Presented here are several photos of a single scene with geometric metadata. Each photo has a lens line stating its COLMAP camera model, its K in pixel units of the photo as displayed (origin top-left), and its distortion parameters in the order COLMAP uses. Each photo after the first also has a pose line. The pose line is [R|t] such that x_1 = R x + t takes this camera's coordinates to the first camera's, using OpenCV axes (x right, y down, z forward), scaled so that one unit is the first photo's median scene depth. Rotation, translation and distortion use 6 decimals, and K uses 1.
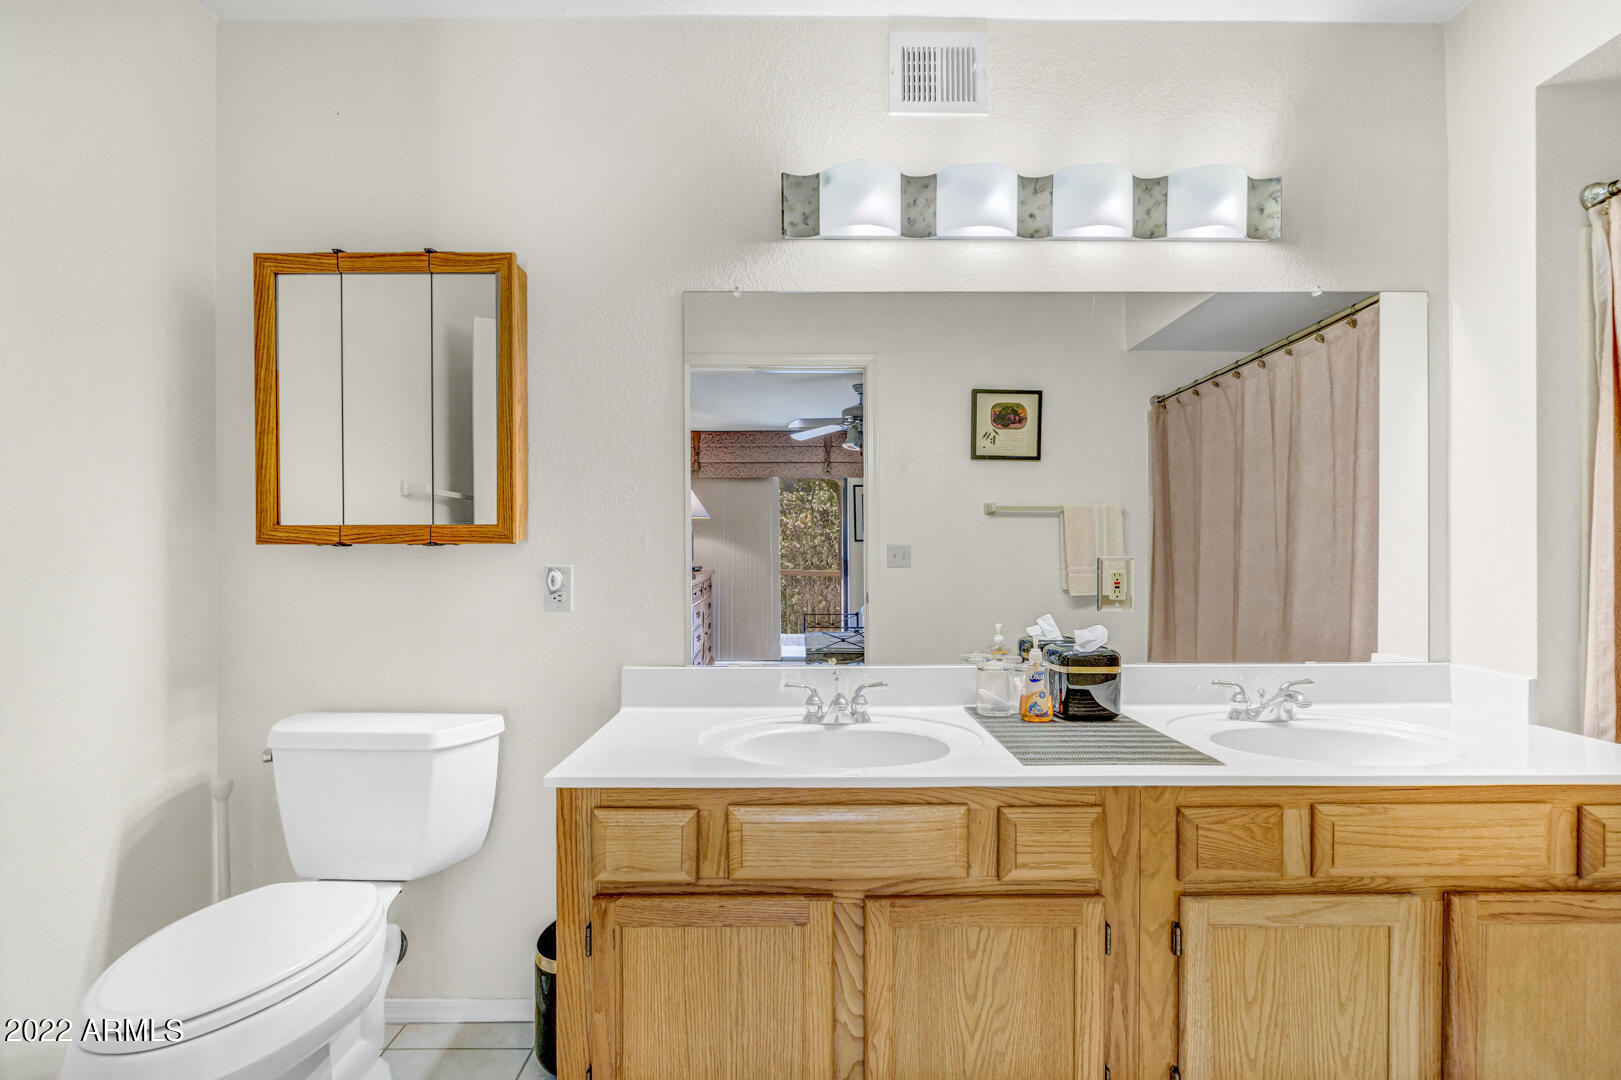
lens RADIAL K [[717.1, 0, 801.6], [0, 717.1, 564.6], [0, 0, 1]] dist [-0.004175, 0.001267]
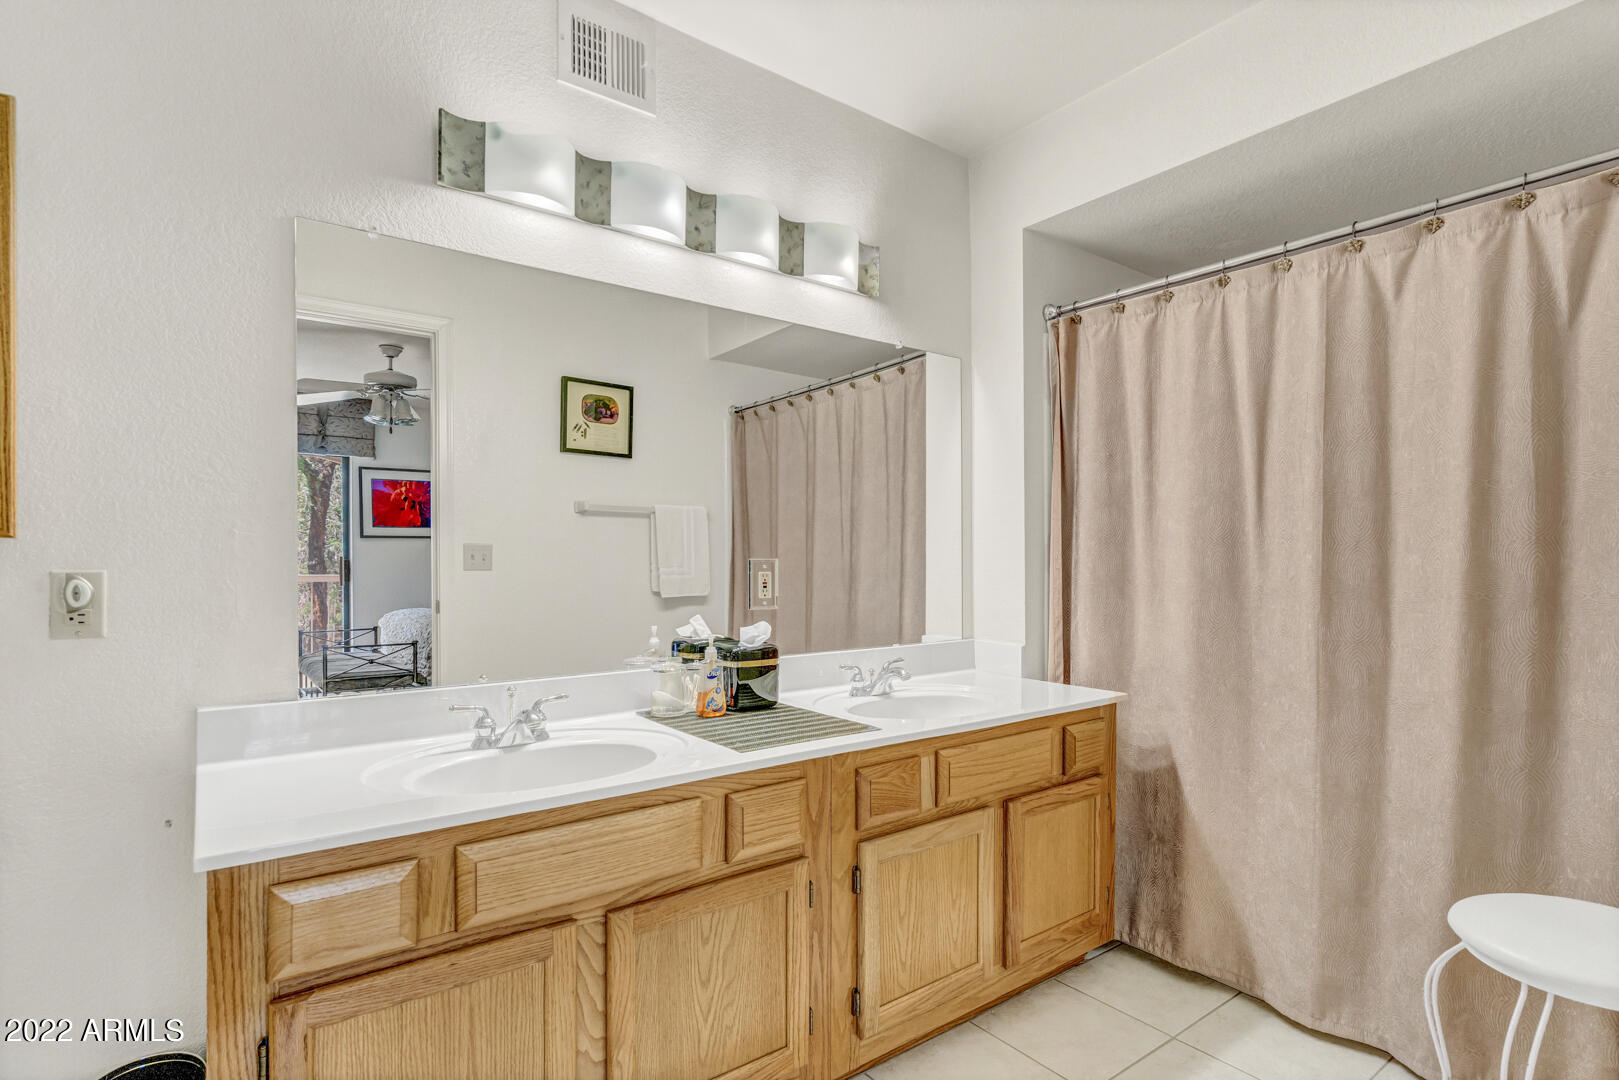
lens RADIAL K [[803.2, 0, 801.9], [0, 803.2, 561.2], [0, 0, 1]] dist [0.001798, -0.001568]
pose [[0.807715, -0.000070, 0.589573, -0.249119], [0.003988, 0.999978, -0.005345, -0.000904], [-0.589560, 0.006669, 0.807697, -0.023215]]
